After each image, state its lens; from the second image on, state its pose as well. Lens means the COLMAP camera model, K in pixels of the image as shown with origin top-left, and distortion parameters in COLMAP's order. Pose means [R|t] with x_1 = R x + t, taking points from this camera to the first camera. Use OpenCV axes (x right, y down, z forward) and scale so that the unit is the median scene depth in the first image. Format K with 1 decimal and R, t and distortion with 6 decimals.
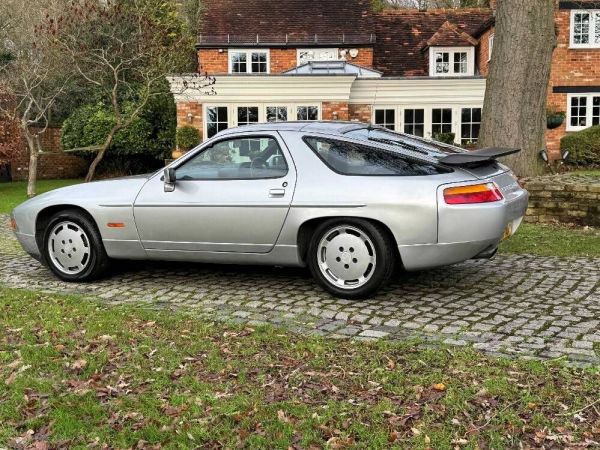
lens RADIAL K [[747.1, 0, 300.0], [0, 747.1, 225.0], [0, 0, 1]] dist [0.199260, -0.445977]
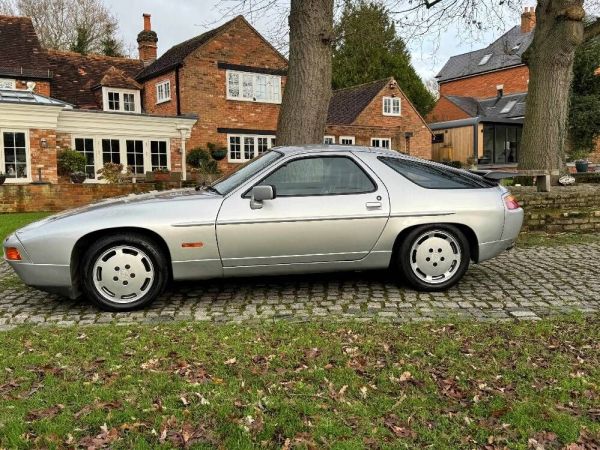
lens RADIAL K [[604.3, 0, 300.0], [0, 604.3, 225.0], [0, 0, 1]] dist [0.220709, -0.505113]
pose [[0.809038, -0.045485, 0.585994, -0.569676], [0.058711, 0.998269, -0.003573, -0.014419], [-0.584817, 0.037295, 0.810308, 0.274287]]
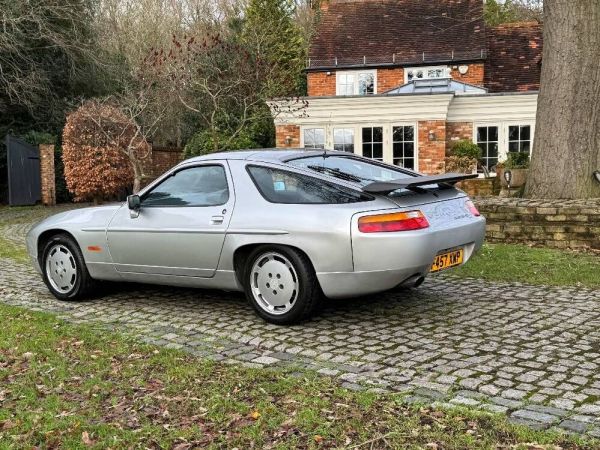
lens RADIAL K [[747.1, 0, 300.0], [0, 747.1, 225.0], [0, 0, 1]] dist [0.199260, -0.445977]
pose [[0.979265, 0.003822, -0.202547, 0.250877], [-0.008542, 0.999712, -0.022434, -0.011357], [0.202403, 0.023699, 0.979016, 0.006237]]
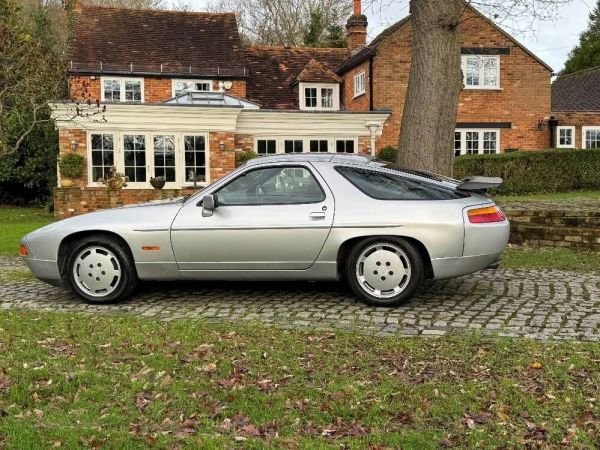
lens RADIAL K [[747.1, 0, 300.0], [0, 747.1, 225.0], [0, 0, 1]] dist [0.199260, -0.445977]
pose [[0.974080, -0.013299, 0.225813, -0.269035], [0.021726, 0.999155, -0.034876, 0.008678], [-0.225159, 0.038878, 0.973546, -0.084910]]
